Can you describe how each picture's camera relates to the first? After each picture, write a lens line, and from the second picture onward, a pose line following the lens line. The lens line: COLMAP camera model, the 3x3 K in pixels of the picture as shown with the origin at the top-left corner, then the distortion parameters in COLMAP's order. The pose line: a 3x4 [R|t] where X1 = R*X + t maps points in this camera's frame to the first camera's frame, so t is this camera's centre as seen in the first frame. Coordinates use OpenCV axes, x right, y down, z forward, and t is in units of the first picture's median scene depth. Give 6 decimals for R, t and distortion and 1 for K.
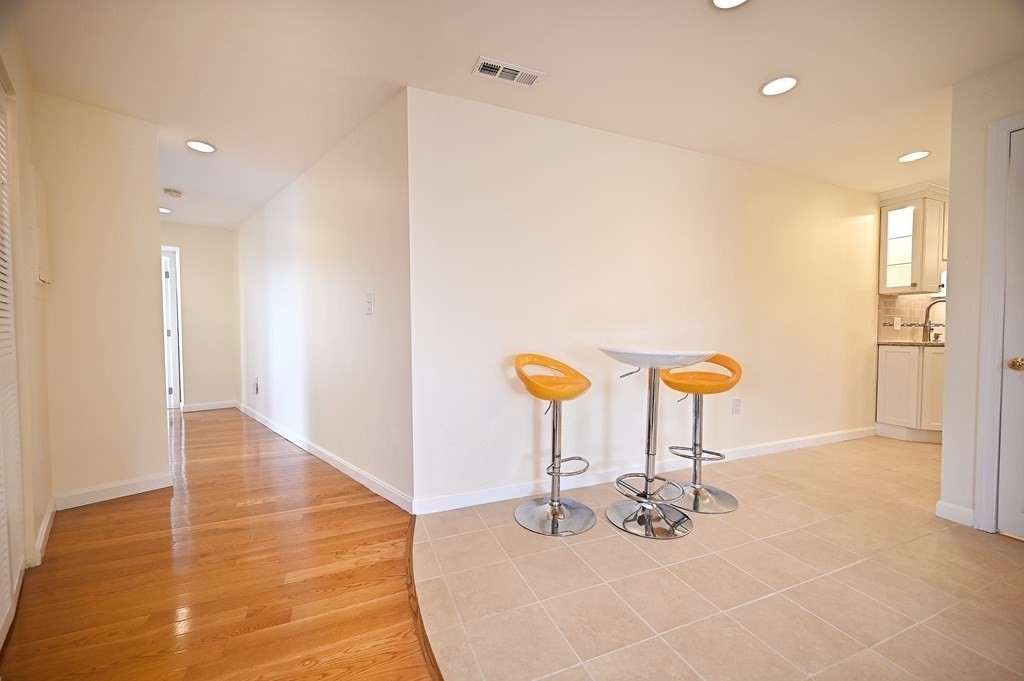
lens RADIAL K [[400.4, 0, 512.0], [0, 400.4, 340.5], [0, 0, 1]] dist [-0.000709, -0.000003]
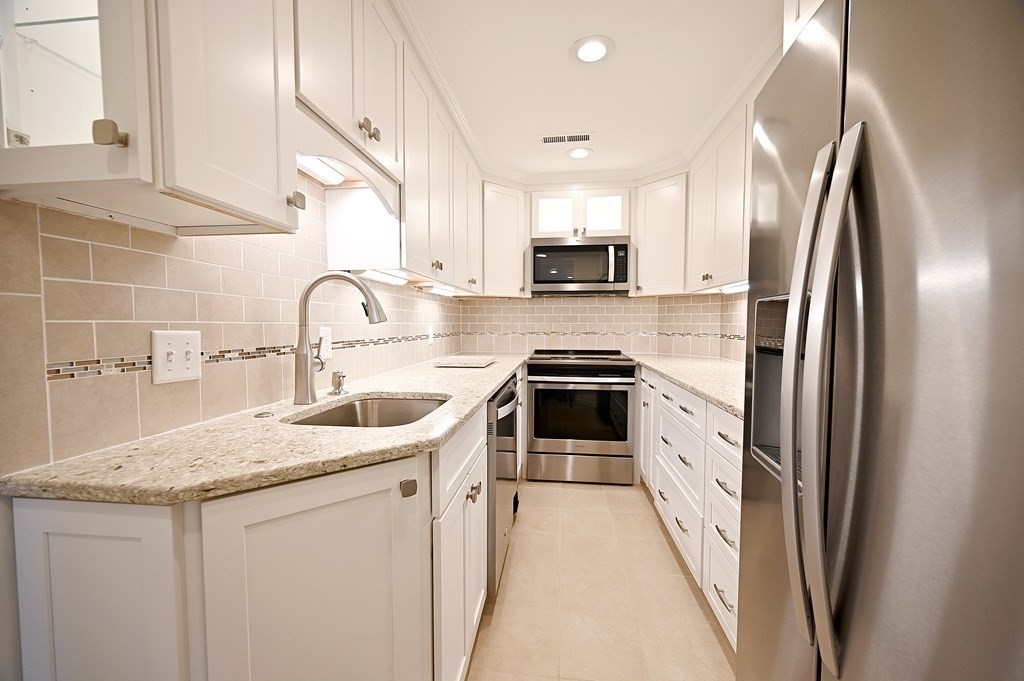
lens RADIAL K [[456.6, 0, 512.0], [0, 456.6, 340.5], [0, 0, 1]] dist [0.000645, 0.000037]
pose [[0.524065, -0.046022, 0.850434, 0.841154], [0.027045, 0.998935, 0.037393, -0.056501], [-0.851249, 0.003404, 0.524752, 0.696749]]
